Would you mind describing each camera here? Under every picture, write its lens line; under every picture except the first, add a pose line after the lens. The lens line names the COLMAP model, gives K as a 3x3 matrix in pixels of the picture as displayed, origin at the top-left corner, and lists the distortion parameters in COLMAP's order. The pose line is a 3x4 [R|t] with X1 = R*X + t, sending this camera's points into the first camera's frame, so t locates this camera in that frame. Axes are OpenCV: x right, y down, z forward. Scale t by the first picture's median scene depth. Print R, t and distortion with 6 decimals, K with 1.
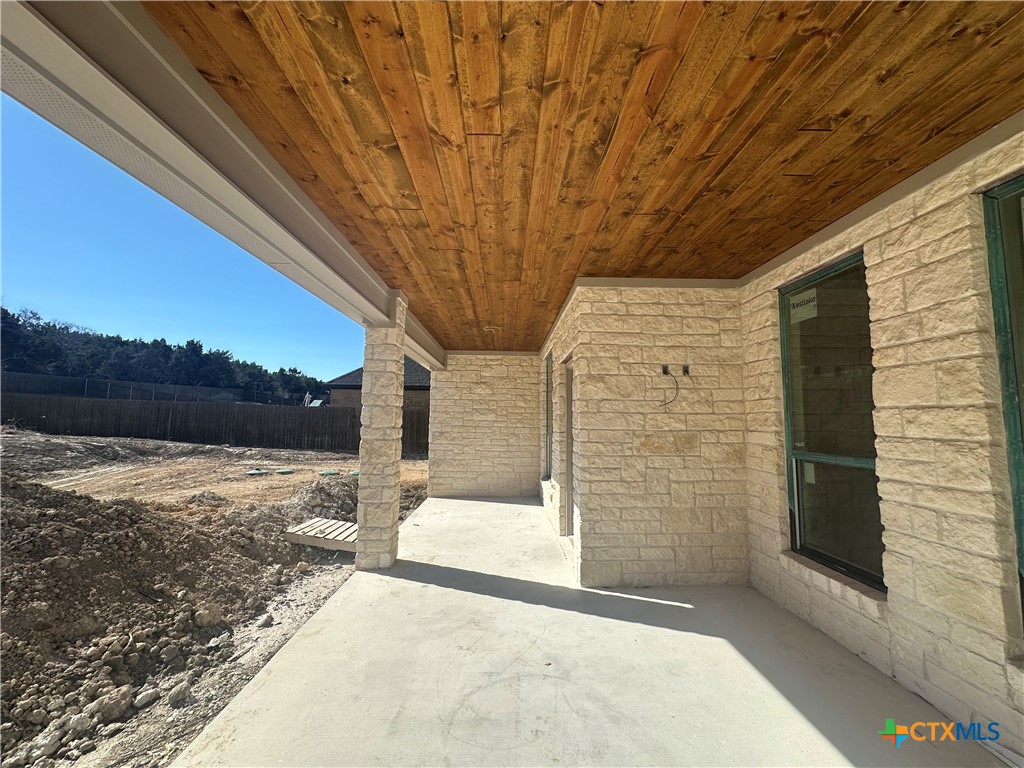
lens RADIAL K [[409.0, 0, 511.1], [0, 409.0, 385.6], [0, 0, 1]] dist [-0.003448, 0.000022]
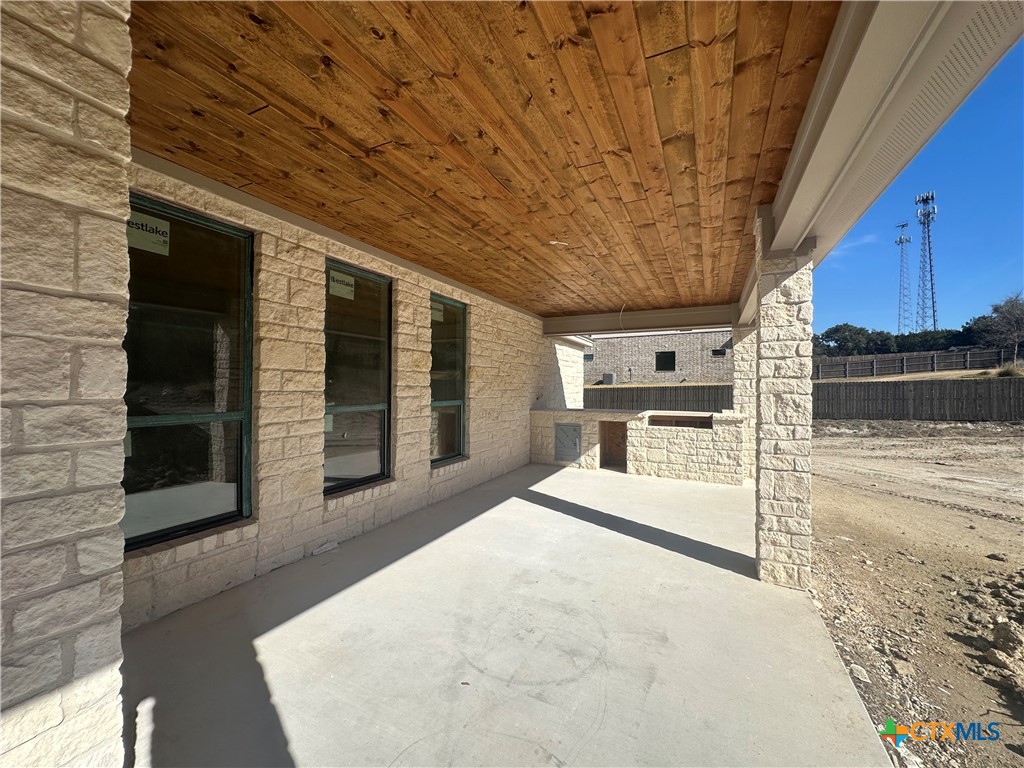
lens RADIAL K [[409.0, 0, 510.7], [0, 409.0, 385.7], [0, 0, 1]] dist [-0.003448, 0.000022]
pose [[-0.889986, -0.010308, 0.455871, -0.383257], [-0.048791, 0.996158, -0.072728, 0.173533], [-0.453370, -0.086969, -0.887069, 1.906780]]
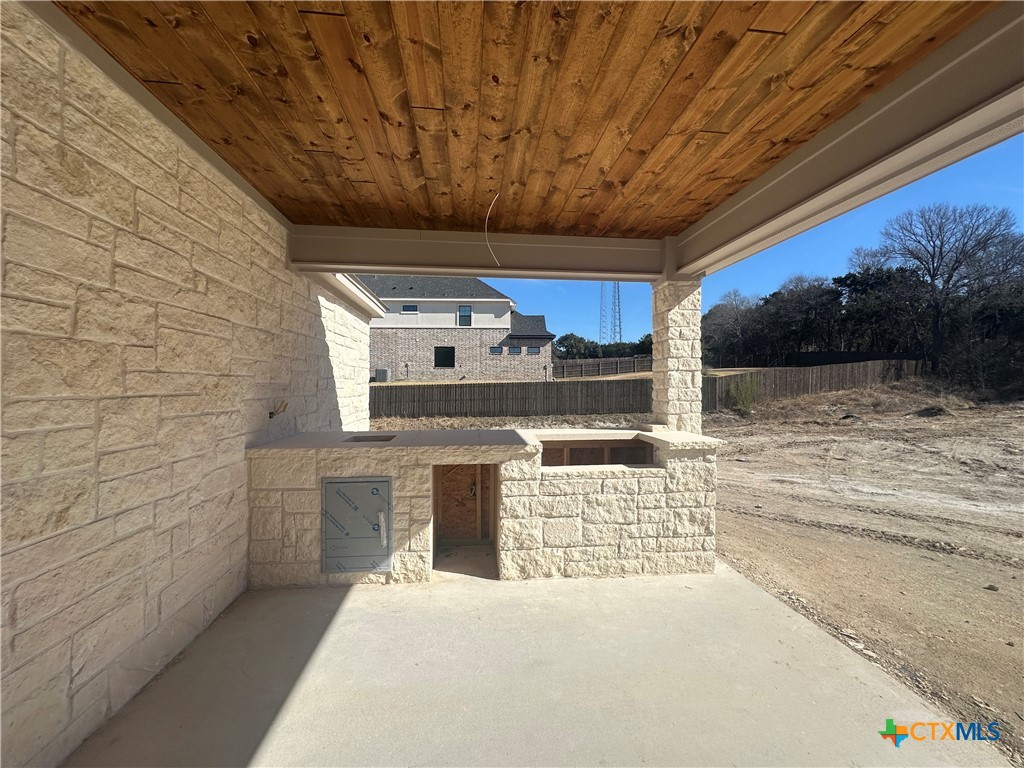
lens RADIAL K [[409.0, 0, 513.6], [0, 409.0, 384.2], [0, 0, 1]] dist [-0.003448, 0.000022]
pose [[-0.995649, -0.009151, -0.092731, -0.140422], [-0.001163, 0.996309, -0.085833, 0.124274], [0.093174, -0.085352, -0.991985, 1.297300]]
